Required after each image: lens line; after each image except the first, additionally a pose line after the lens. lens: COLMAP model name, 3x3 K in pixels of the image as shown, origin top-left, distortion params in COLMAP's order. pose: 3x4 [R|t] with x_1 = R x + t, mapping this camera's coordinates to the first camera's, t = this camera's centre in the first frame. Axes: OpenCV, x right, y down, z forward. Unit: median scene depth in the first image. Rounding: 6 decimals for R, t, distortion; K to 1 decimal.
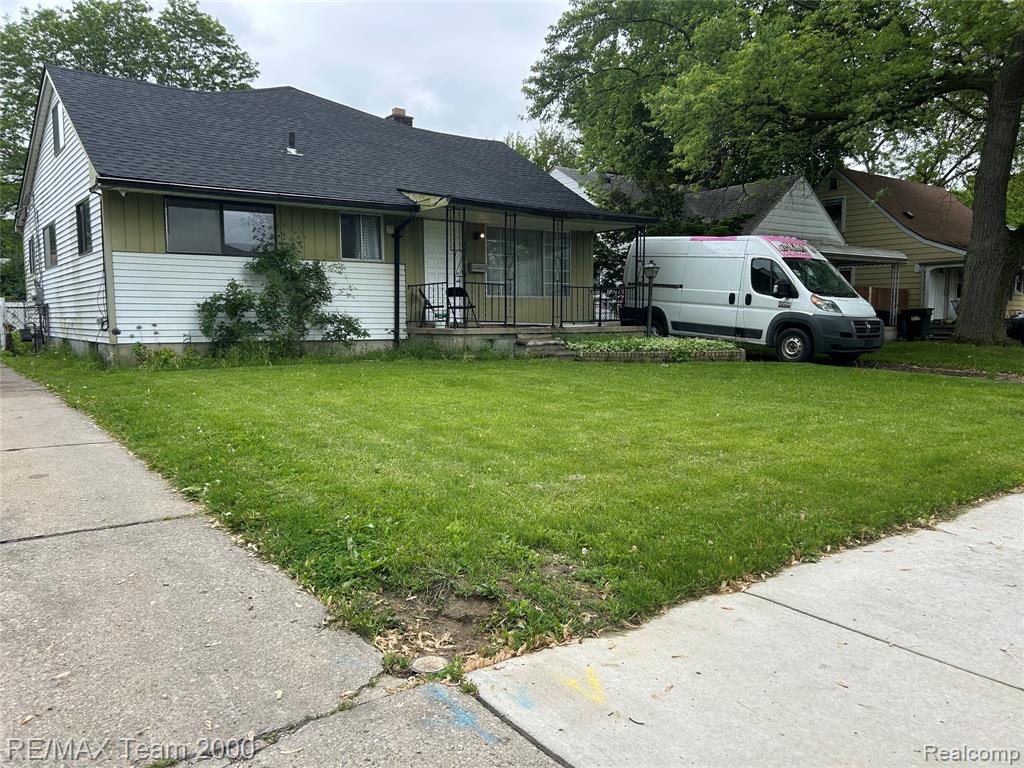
lens RADIAL K [[778.7, 0, 512.0], [0, 778.7, 384.0], [0, 0, 1]] dist [0.035176, -0.033428]
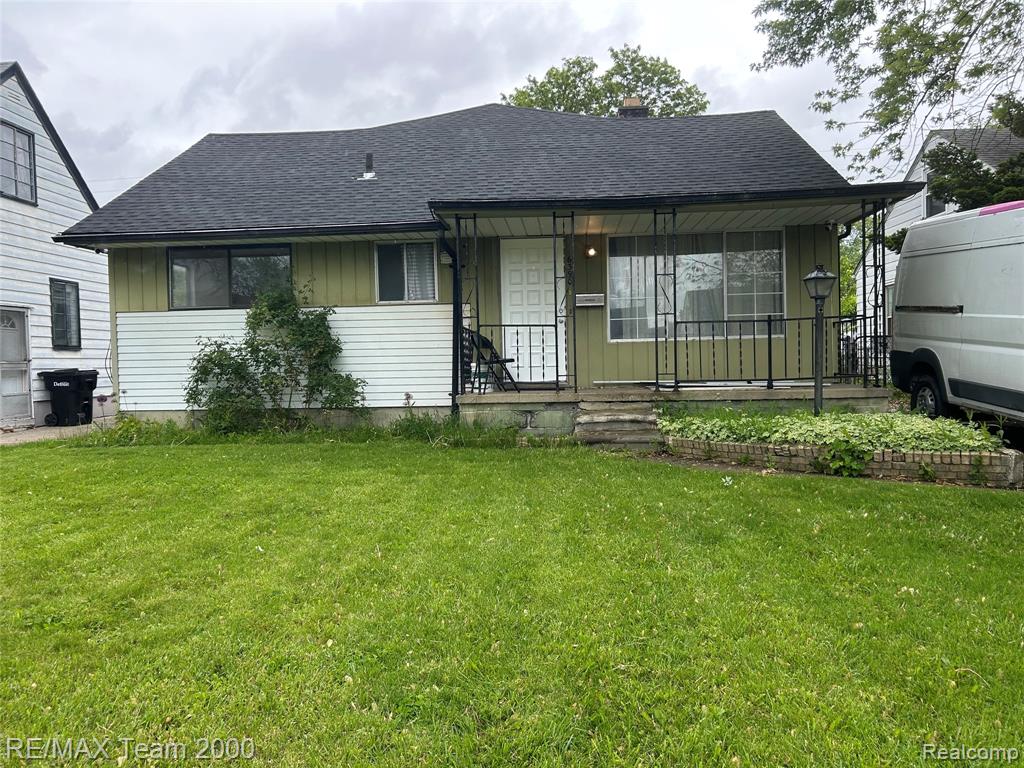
lens RADIAL K [[778.7, 0, 512.0], [0, 778.7, 384.0], [0, 0, 1]] dist [0.035176, -0.033428]
pose [[0.752498, 0.004626, -0.658579, 0.379238], [-0.038025, 0.998612, -0.036433, -0.054598], [0.657496, 0.052458, 0.751629, 0.495335]]
